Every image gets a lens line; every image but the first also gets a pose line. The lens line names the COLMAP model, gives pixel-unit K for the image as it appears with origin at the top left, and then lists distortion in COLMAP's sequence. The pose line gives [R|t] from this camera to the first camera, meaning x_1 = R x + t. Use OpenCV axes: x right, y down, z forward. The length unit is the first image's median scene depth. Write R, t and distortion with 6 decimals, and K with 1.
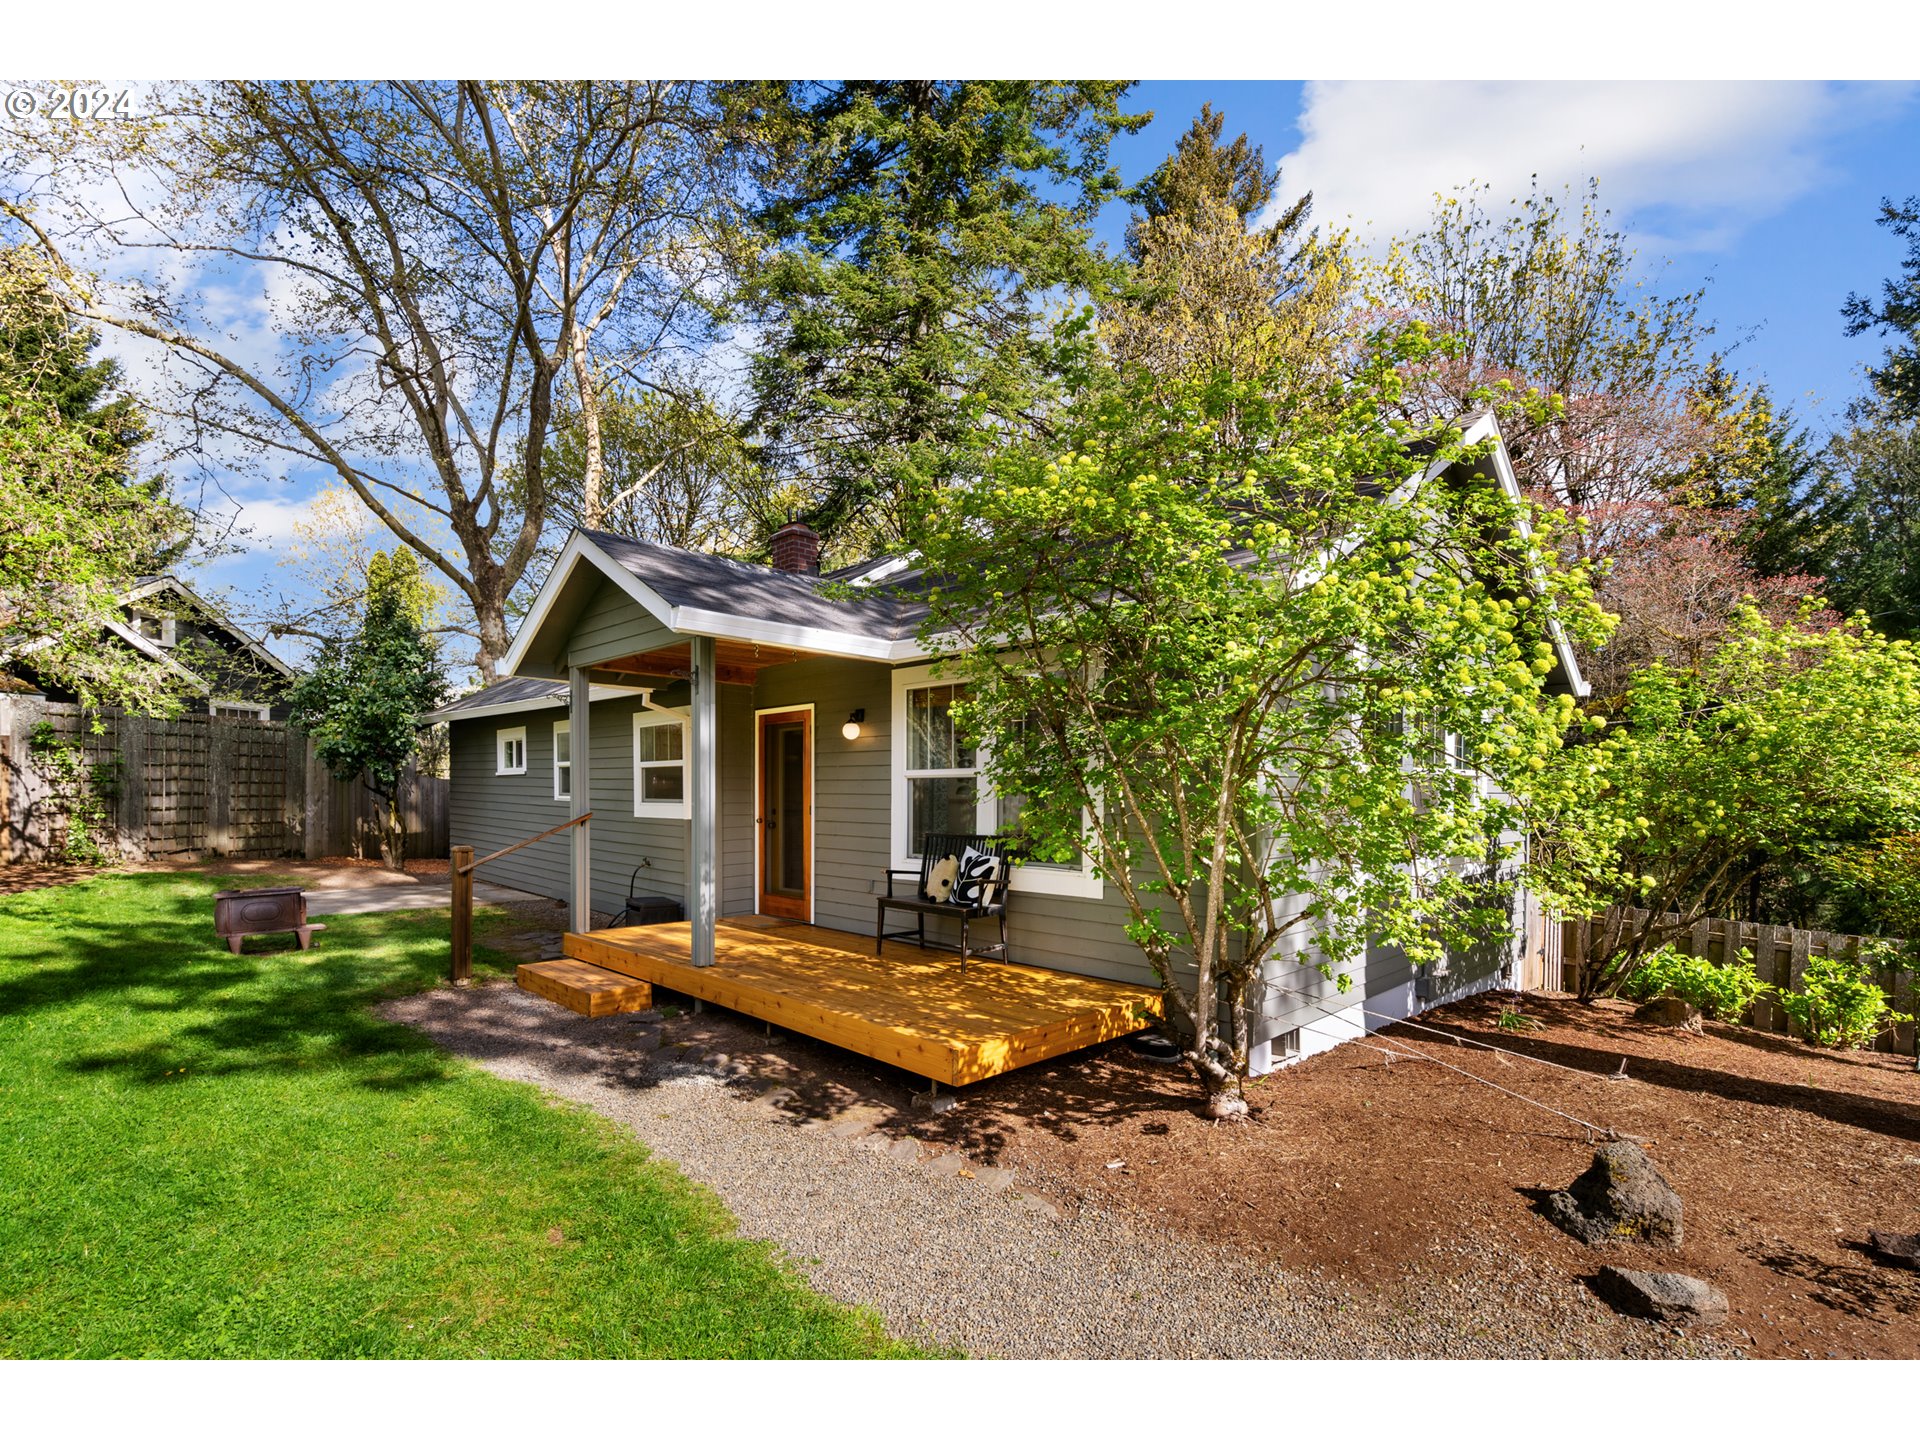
lens RADIAL K [[899.1, 0, 962.1], [0, 899.1, 804.2], [0, 0, 1]] dist [-0.008427, 0.001380]
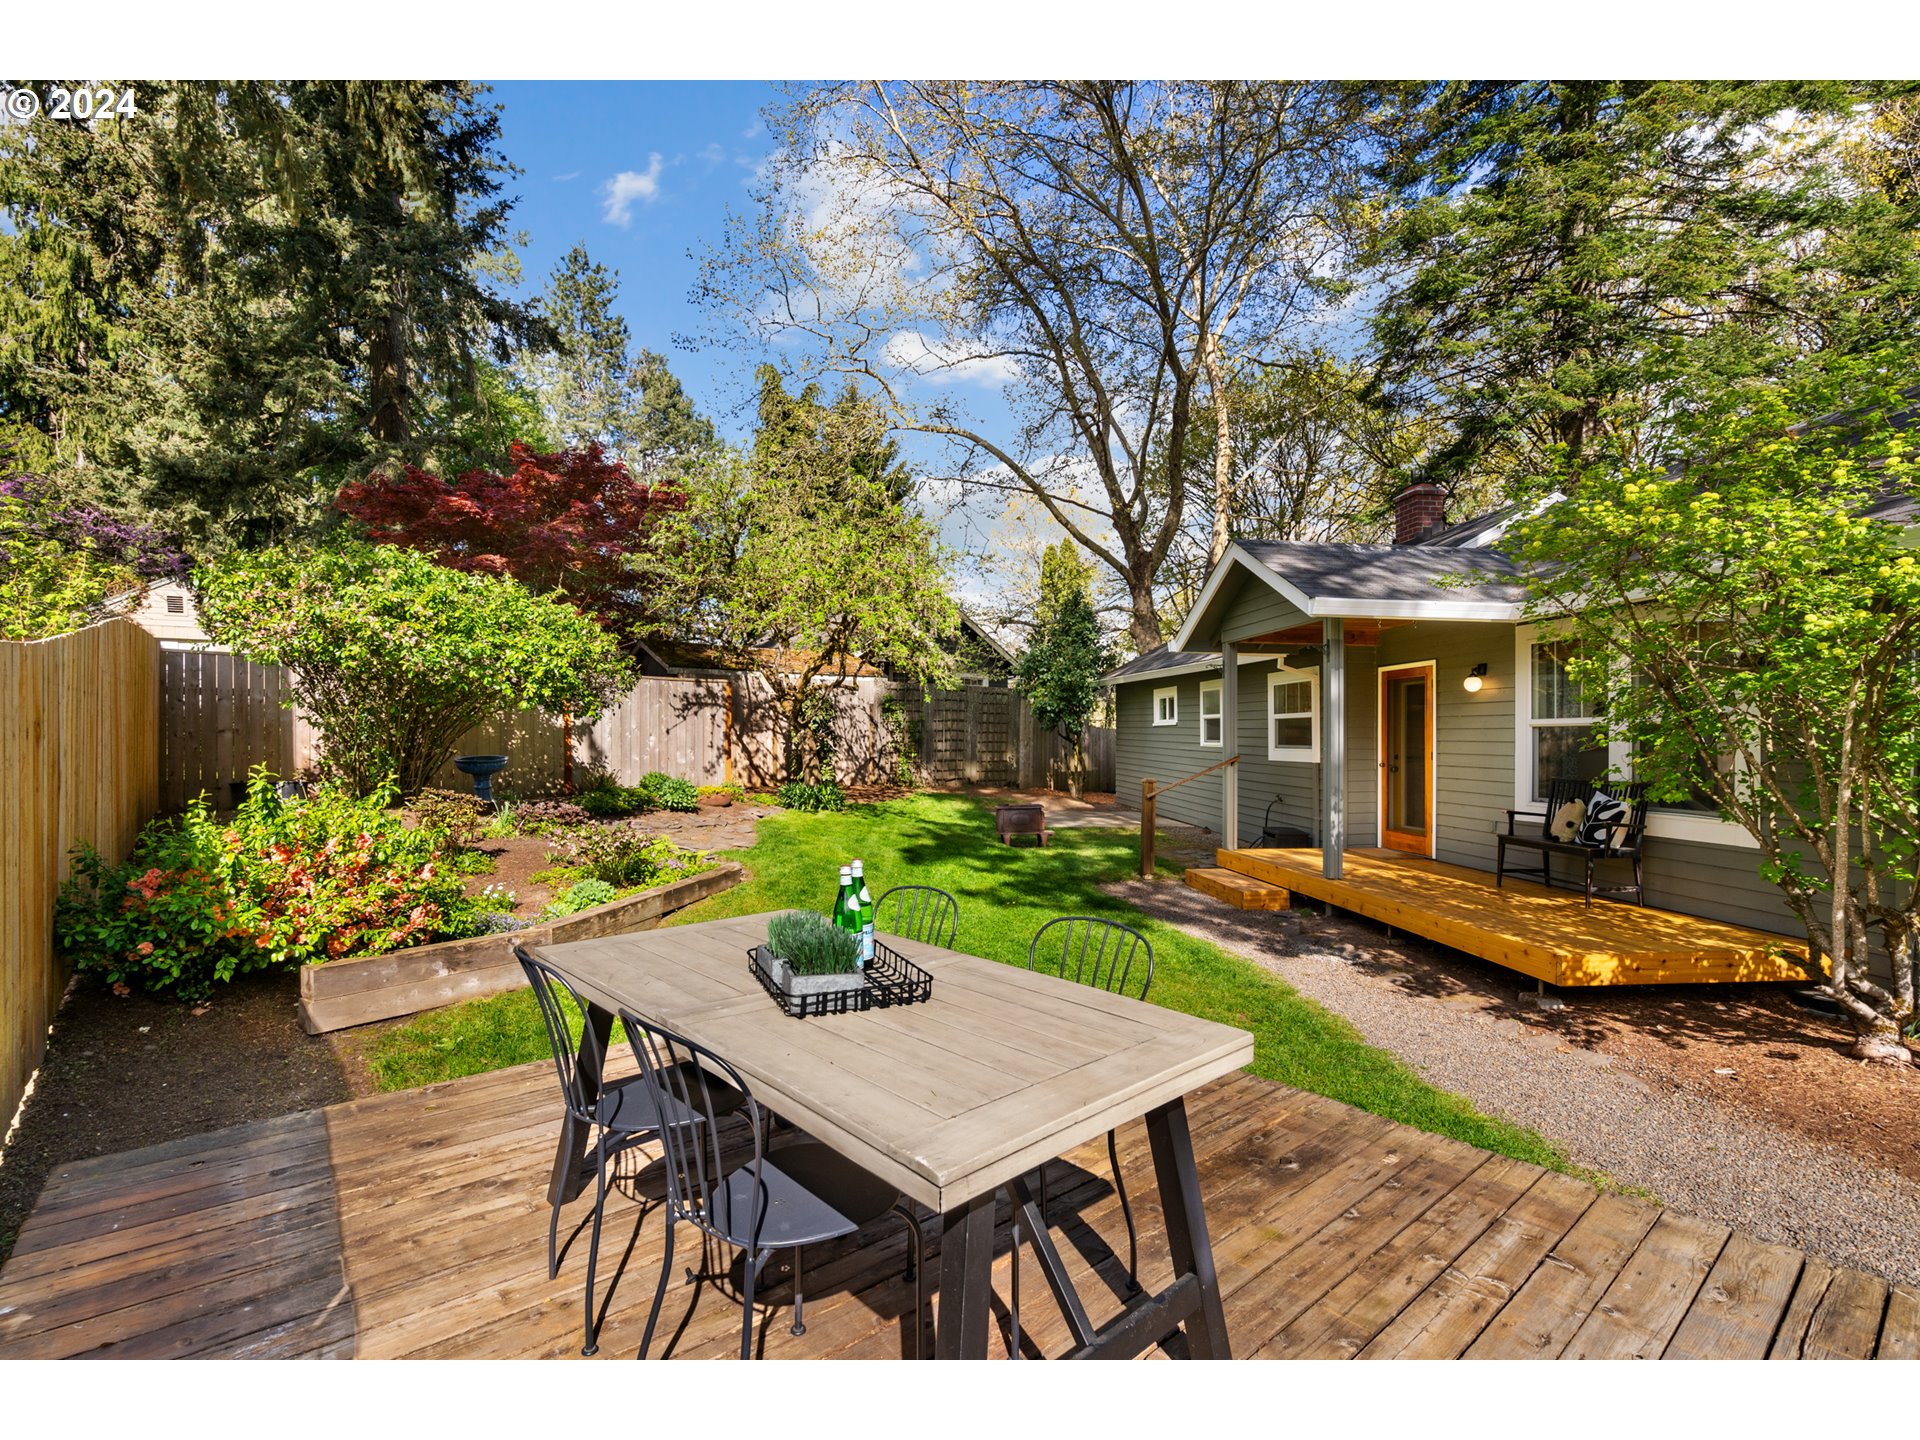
lens RADIAL K [[899.1, 0, 934.6], [0, 899.1, 736.5], [0, 0, 1]] dist [-0.008427, 0.001380]
pose [[0.774704, -0.000949, -0.632323, 0.058941], [-0.009183, 0.999877, -0.012751, 0.002858], [0.632257, 0.015684, 0.774600, -0.258759]]
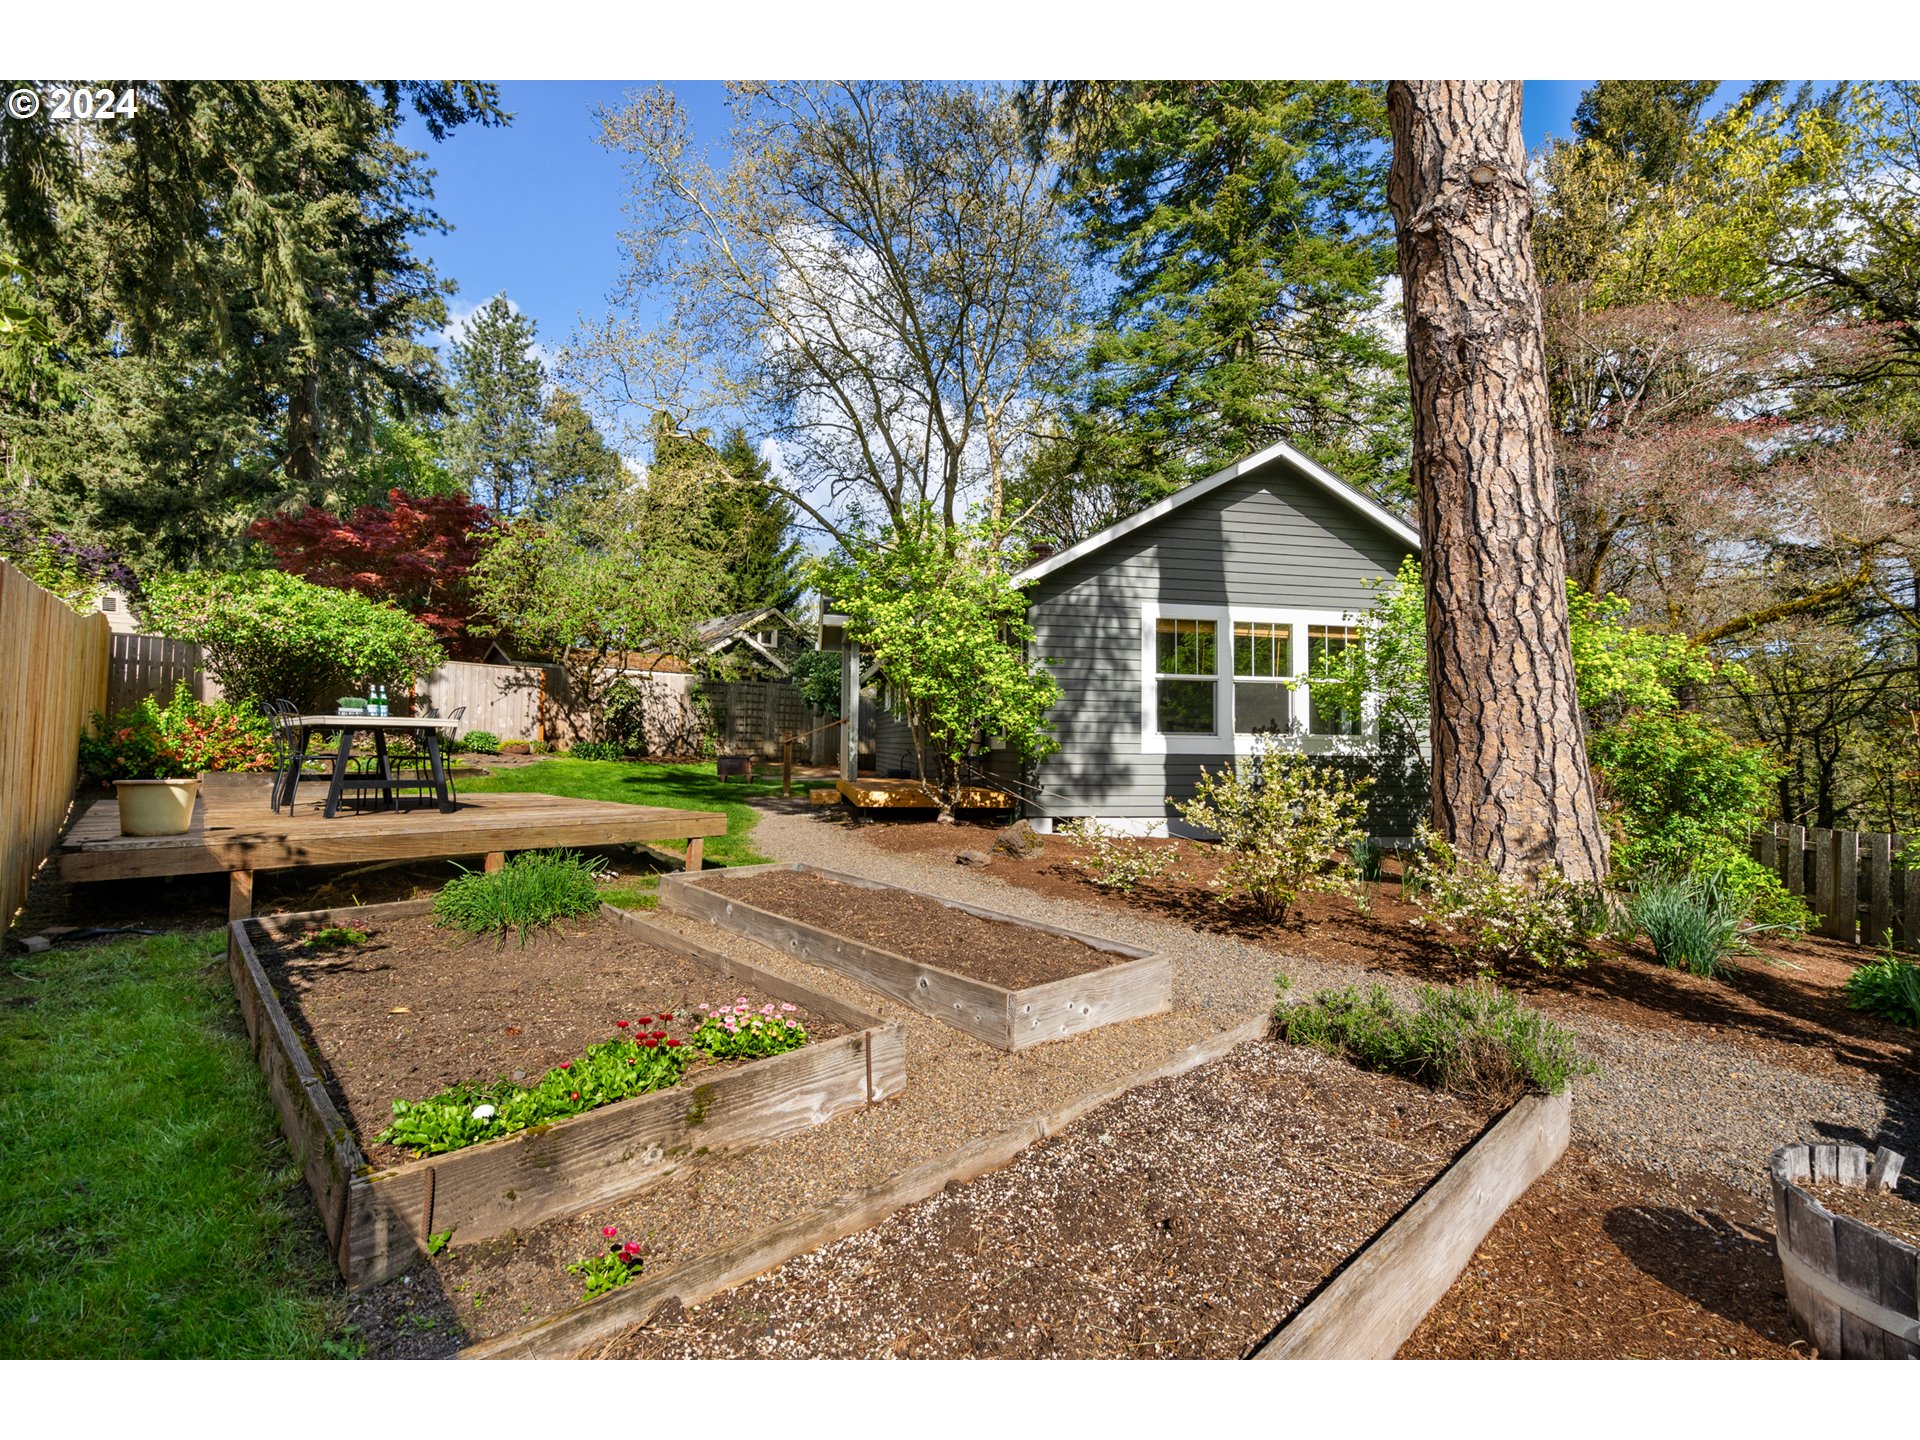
lens RADIAL K [[899.1, 0, 967.0], [0, 899.1, 710.6], [0, 0, 1]] dist [-0.008427, 0.001380]
pose [[0.823149, -0.021389, -0.567422, 0.924581], [-0.018595, 0.997739, -0.064585, 0.119415], [0.567521, 0.063714, 0.820890, -0.475968]]
